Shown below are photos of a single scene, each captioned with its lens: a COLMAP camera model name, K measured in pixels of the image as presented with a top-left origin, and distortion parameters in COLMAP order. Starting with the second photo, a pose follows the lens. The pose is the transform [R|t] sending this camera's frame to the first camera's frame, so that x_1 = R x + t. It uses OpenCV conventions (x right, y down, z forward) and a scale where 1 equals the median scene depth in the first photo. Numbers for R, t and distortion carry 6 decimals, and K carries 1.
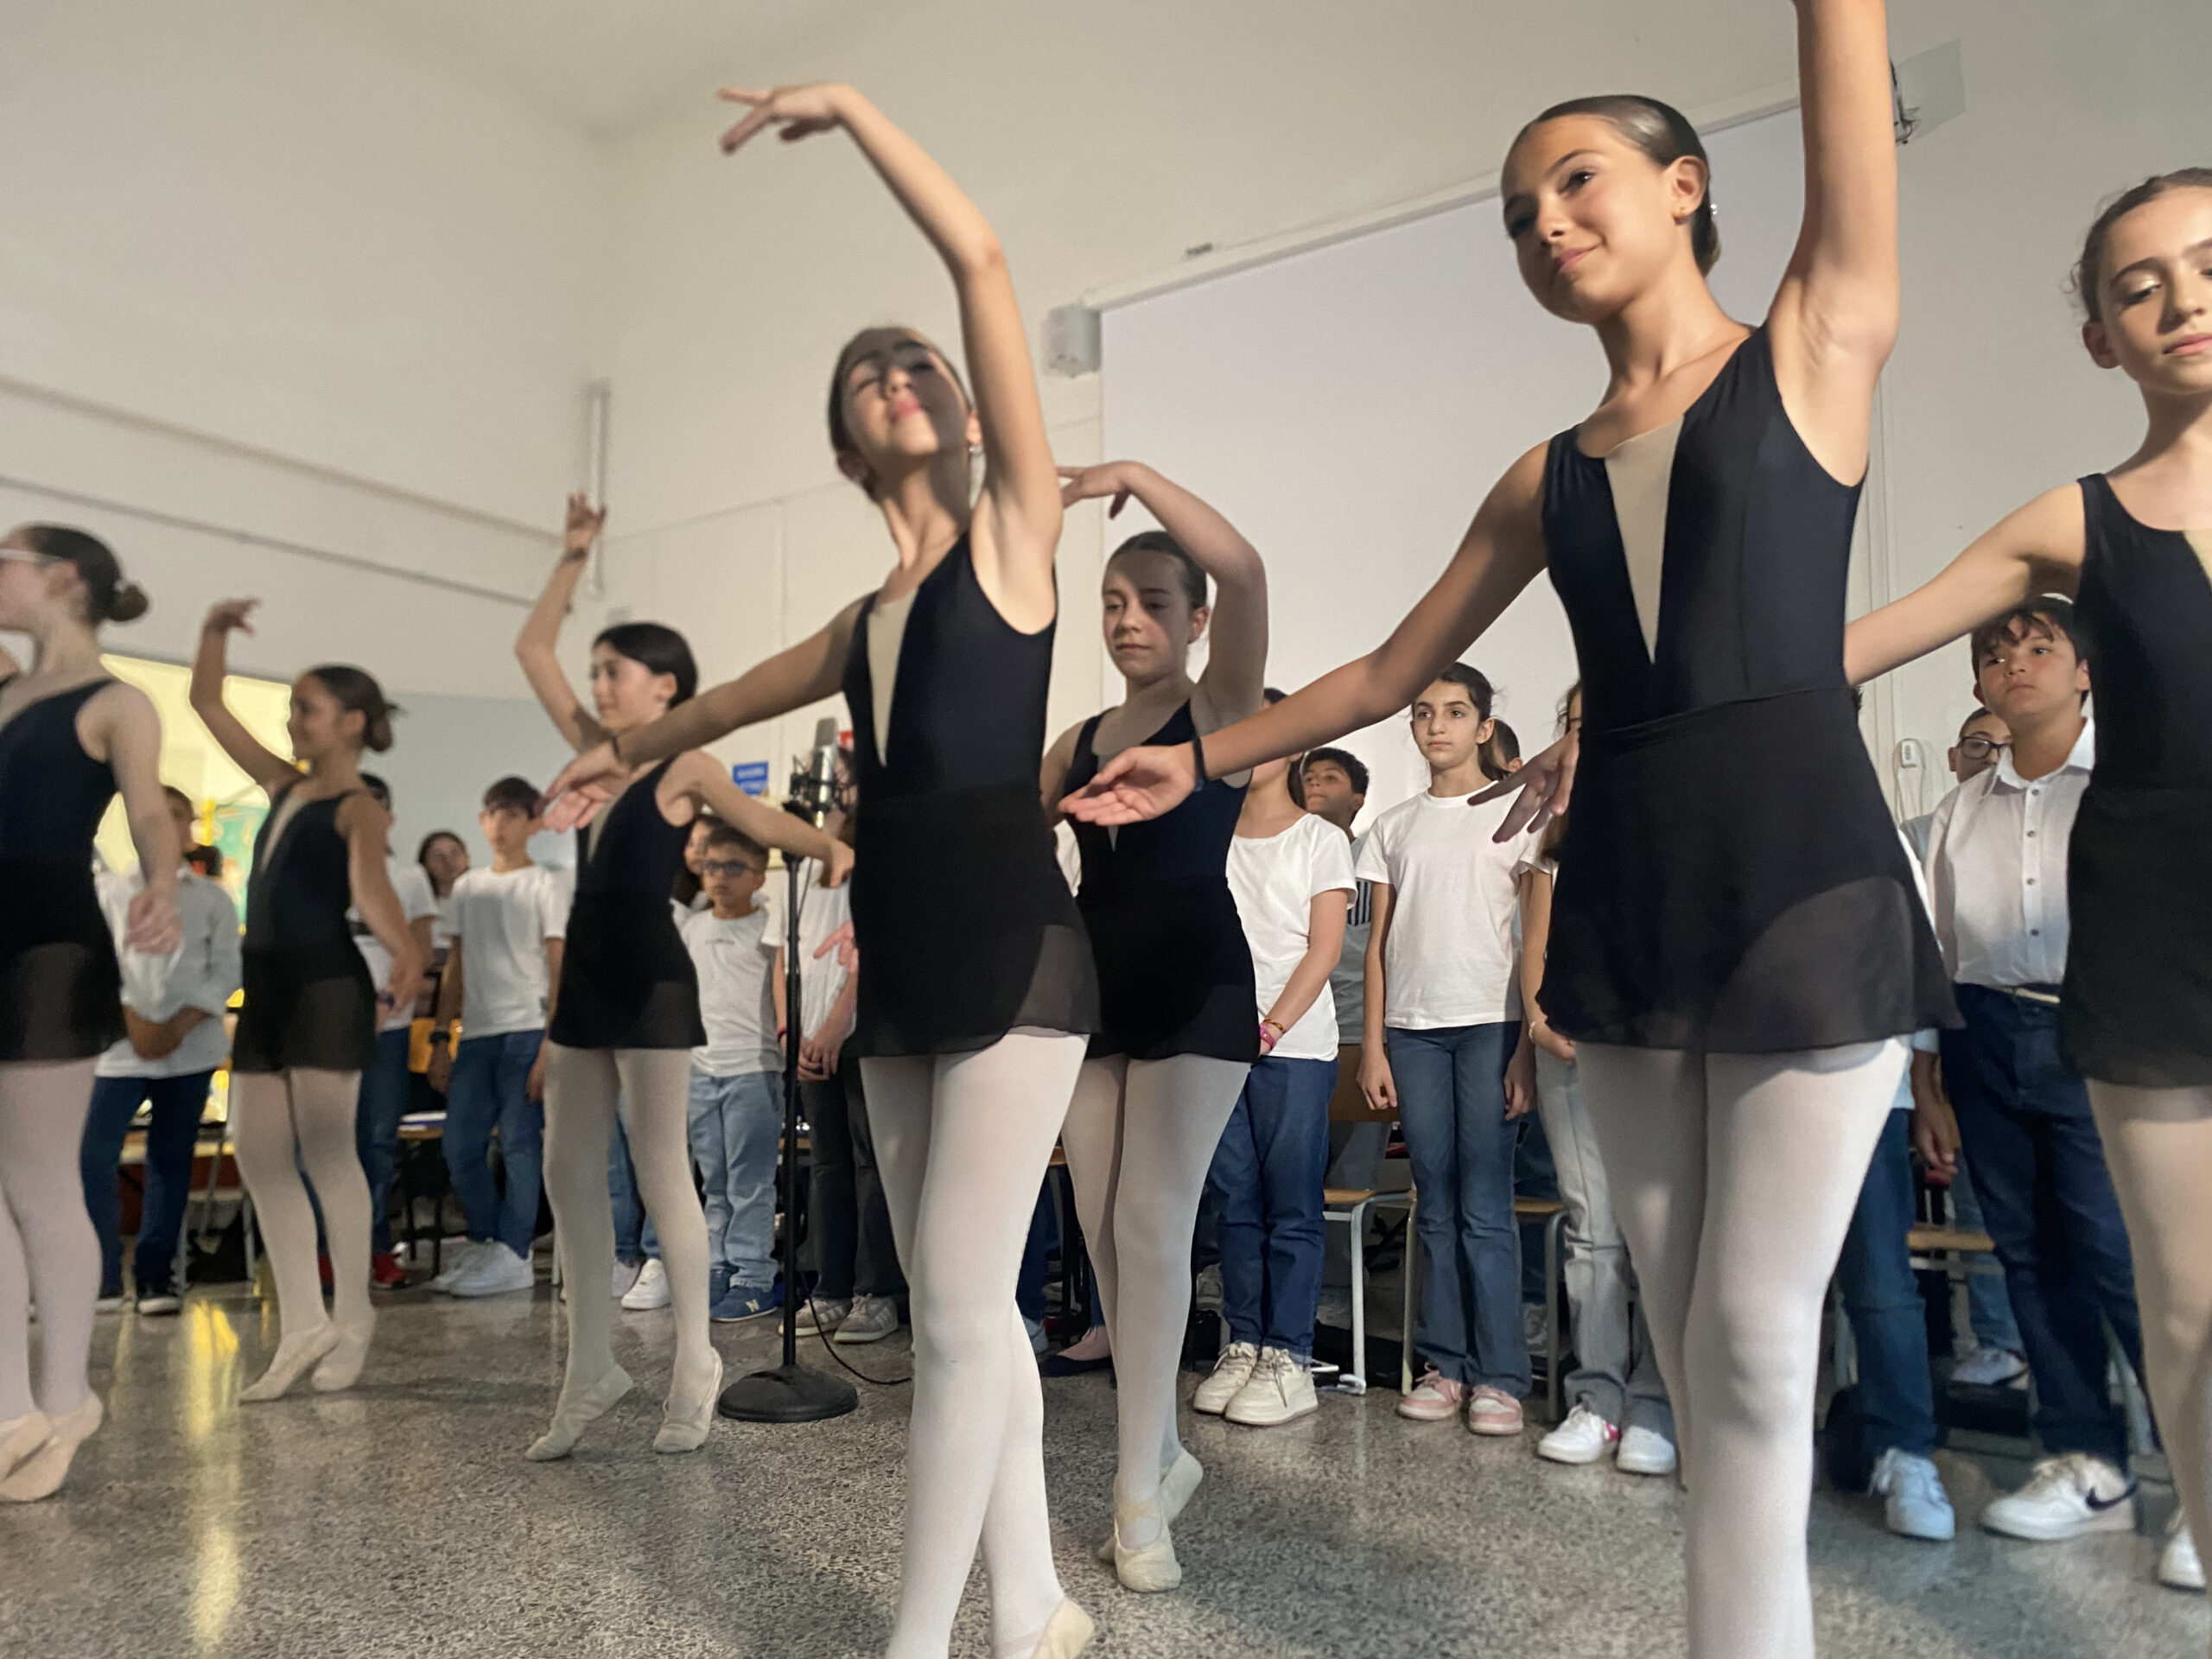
lens RADIAL K [[1702.7, 0, 1087.0], [0, 1702.7, 867.2], [0, 0, 1]] dist [0.002435, 0.003551]
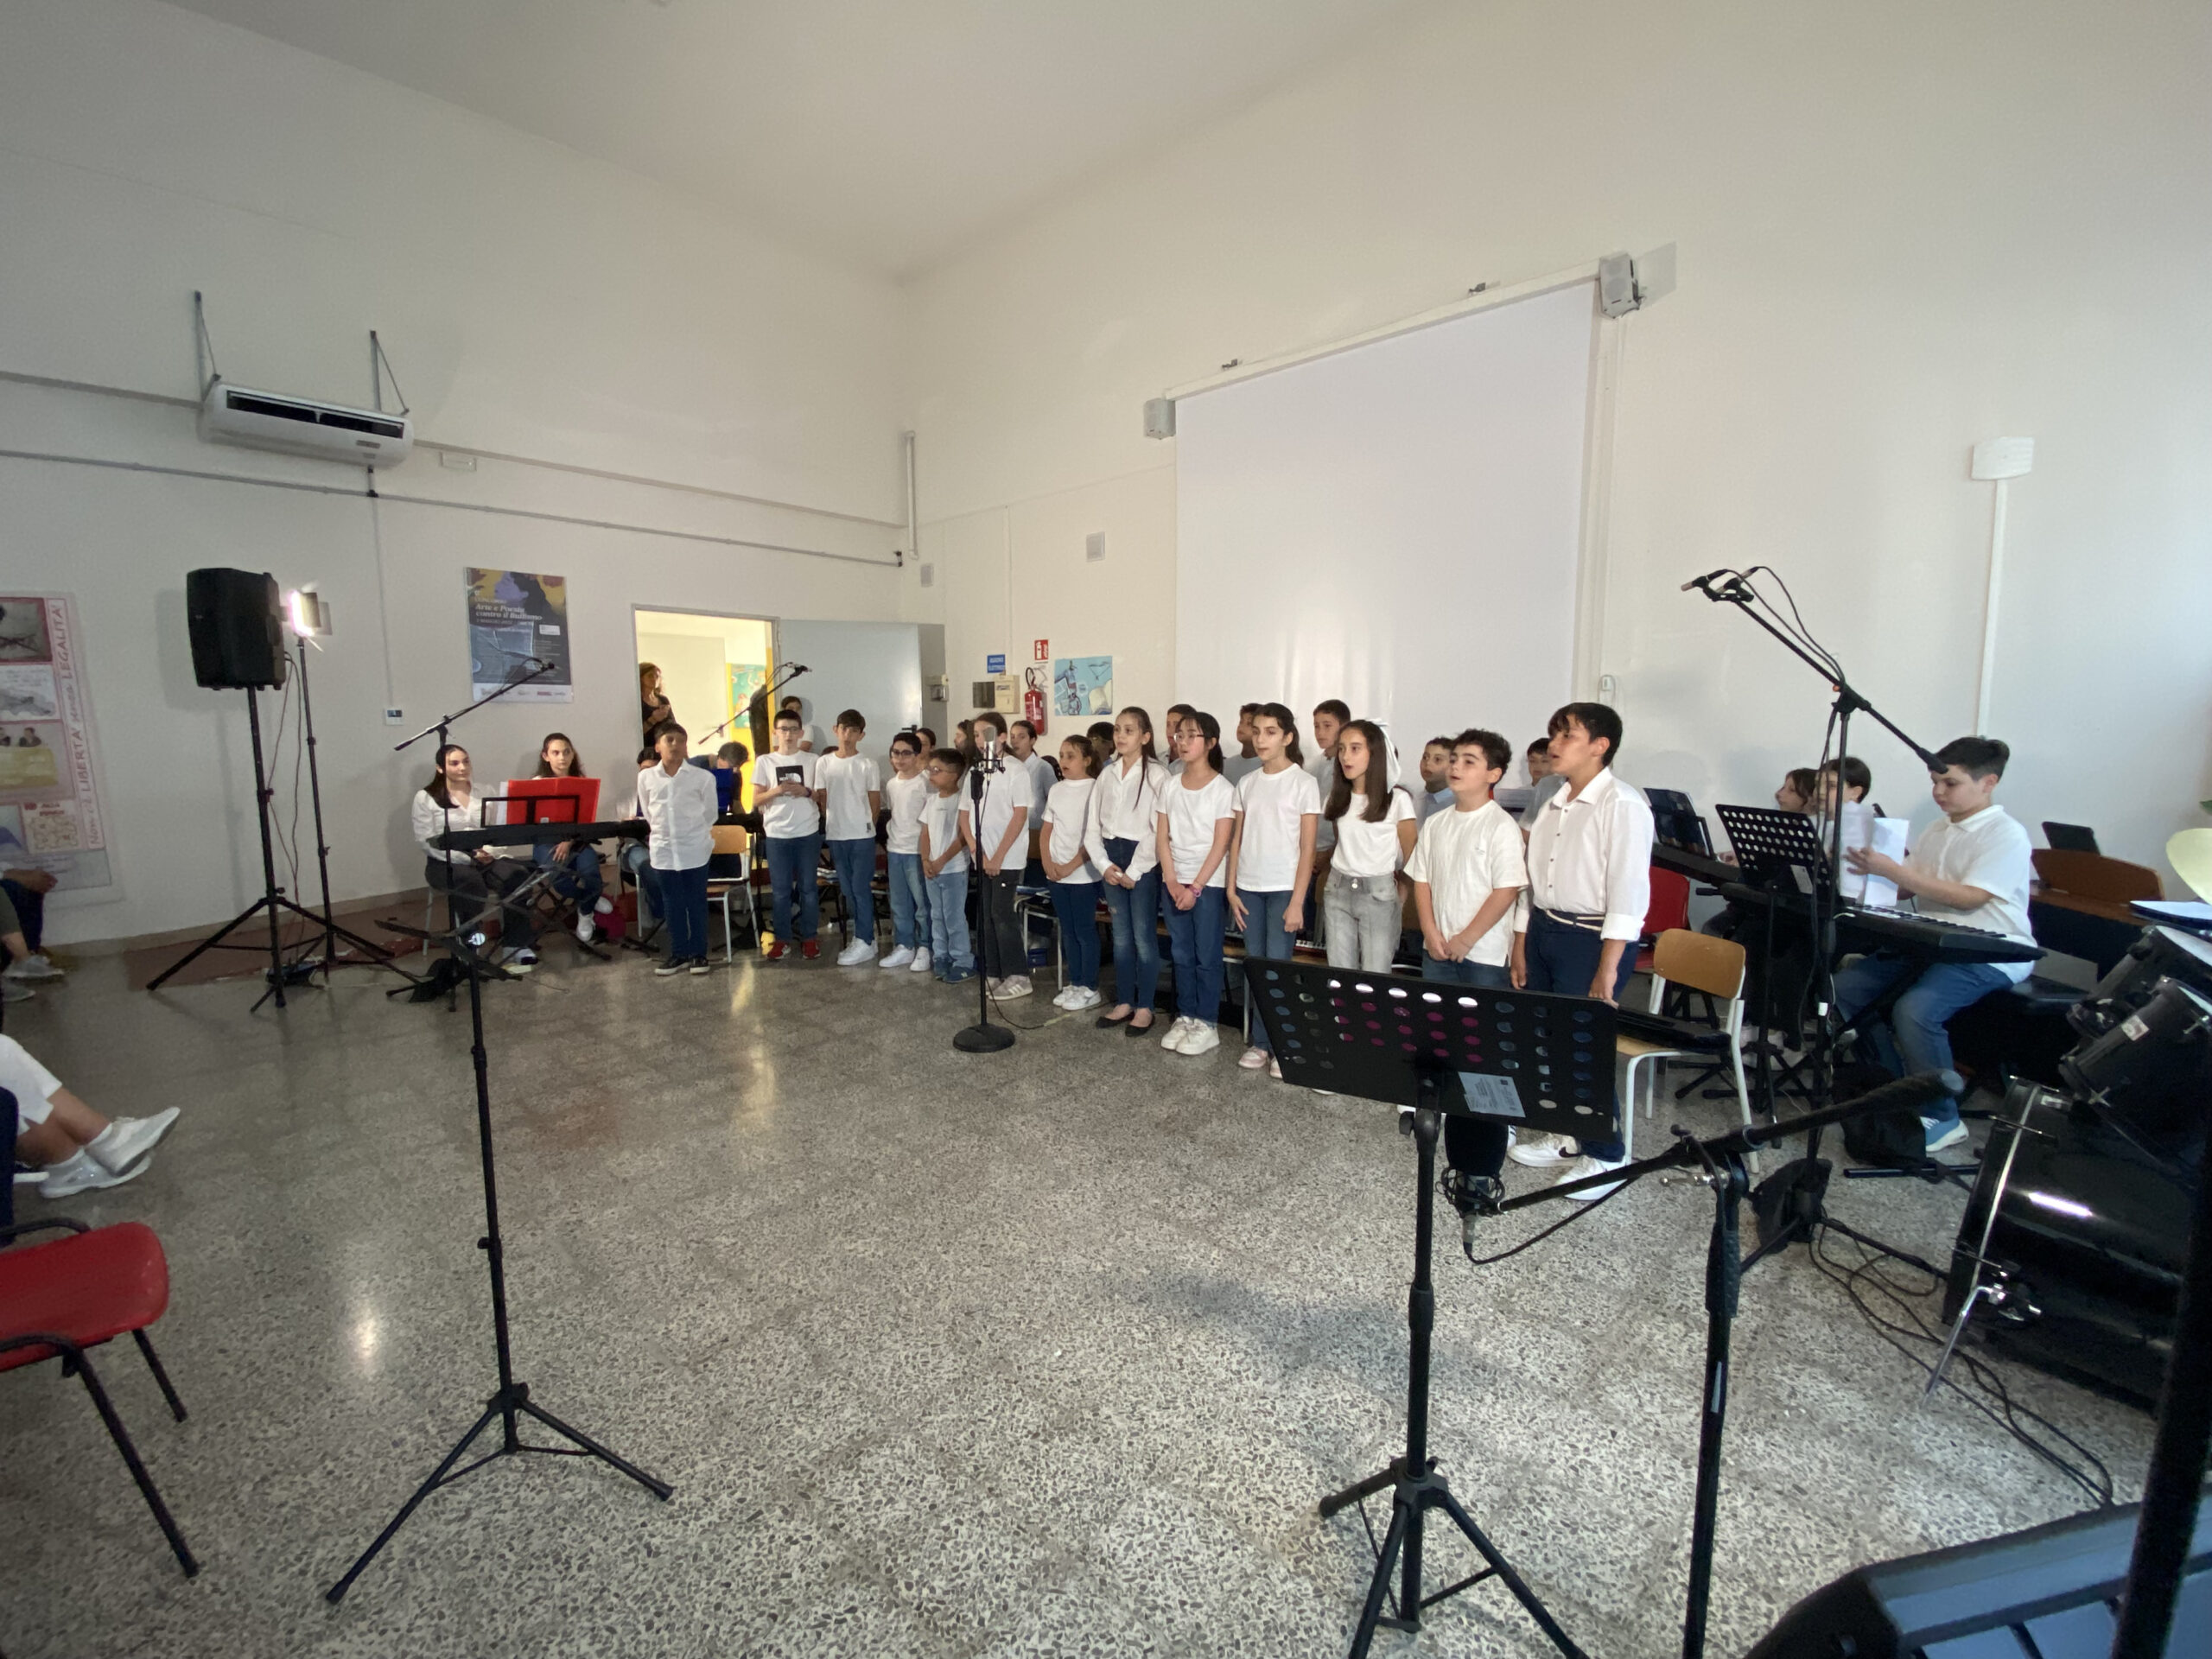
lens RADIAL K [[970.8, 0, 1102.6], [0, 970.8, 832.7], [0, 0, 1]] dist [0.004032, -0.012616]
pose [[0.991564, 0.006882, -0.129435, 0.148926], [0.020219, 0.978153, 0.206900, -0.223955], [0.128031, -0.207772, 0.969762, -0.157333]]
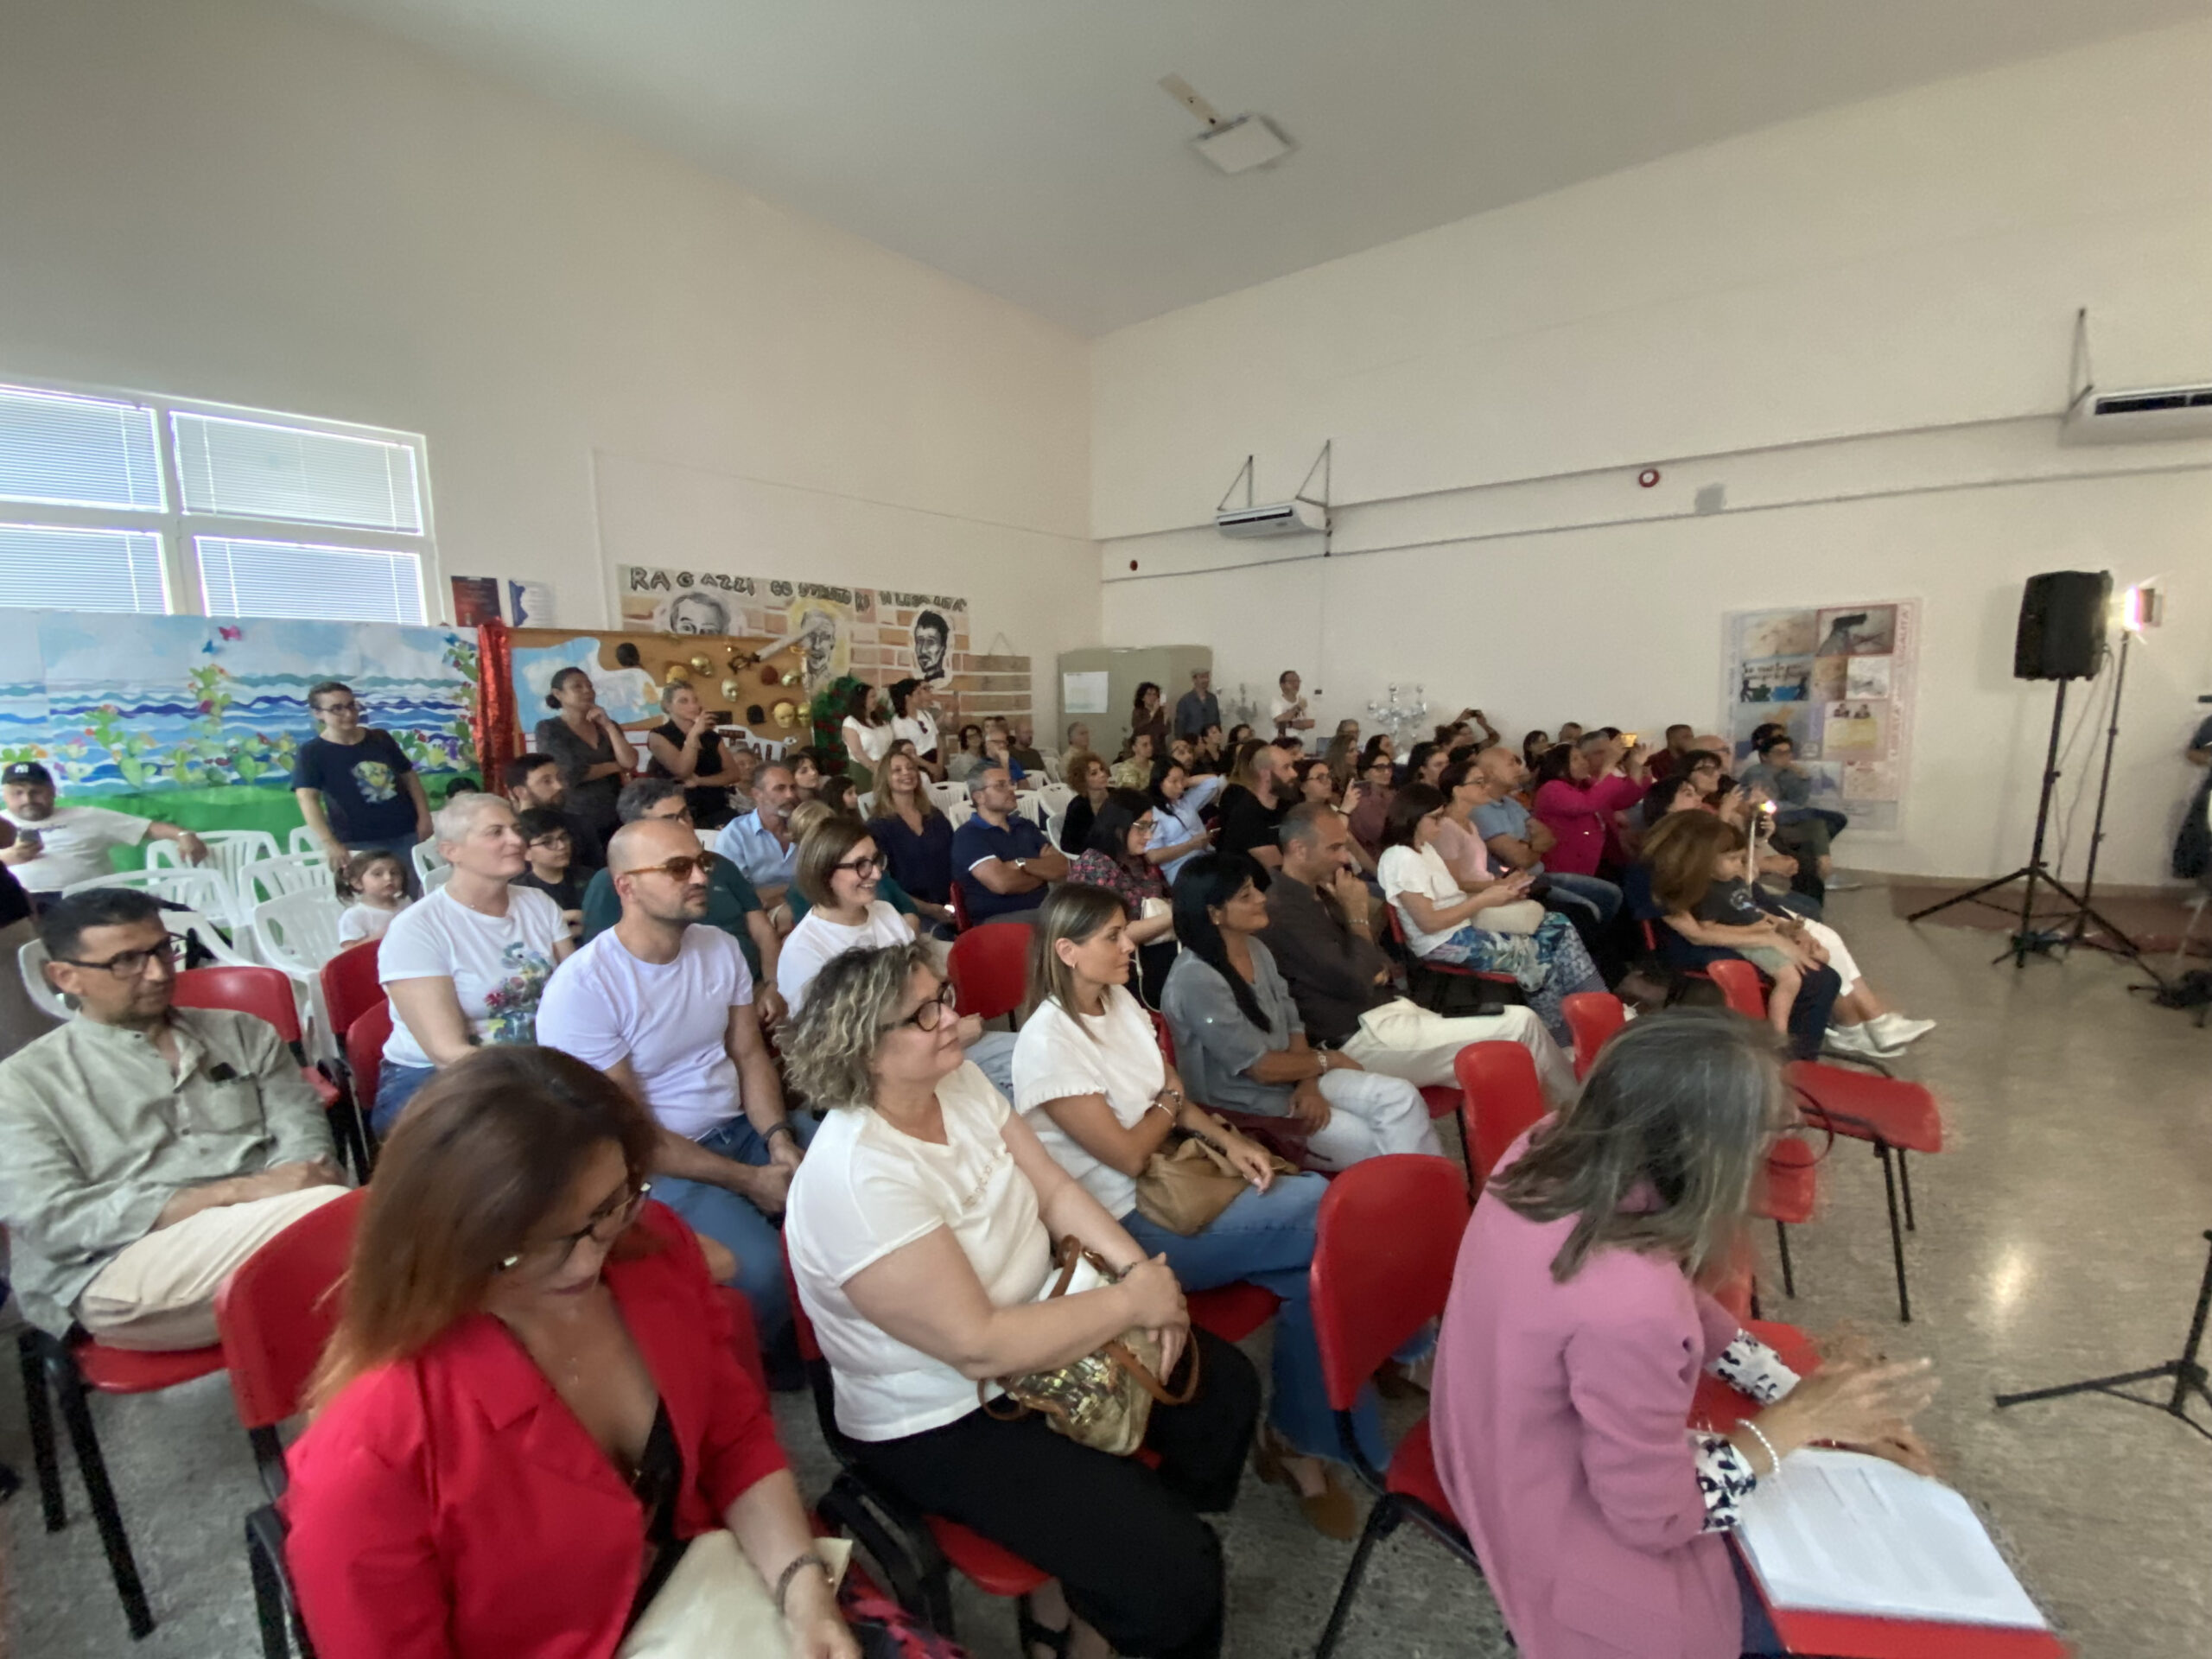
lens RADIAL K [[891.6, 0, 1095.8], [0, 891.6, 825.2], [0, 0, 1]] dist [0.003291, -0.012903]
pose [[-0.076794, 0.154433, -0.985014, 0.284154], [0.098894, 0.984240, 0.146602, -0.300266], [0.992130, -0.086154, -0.090856, -0.352827]]
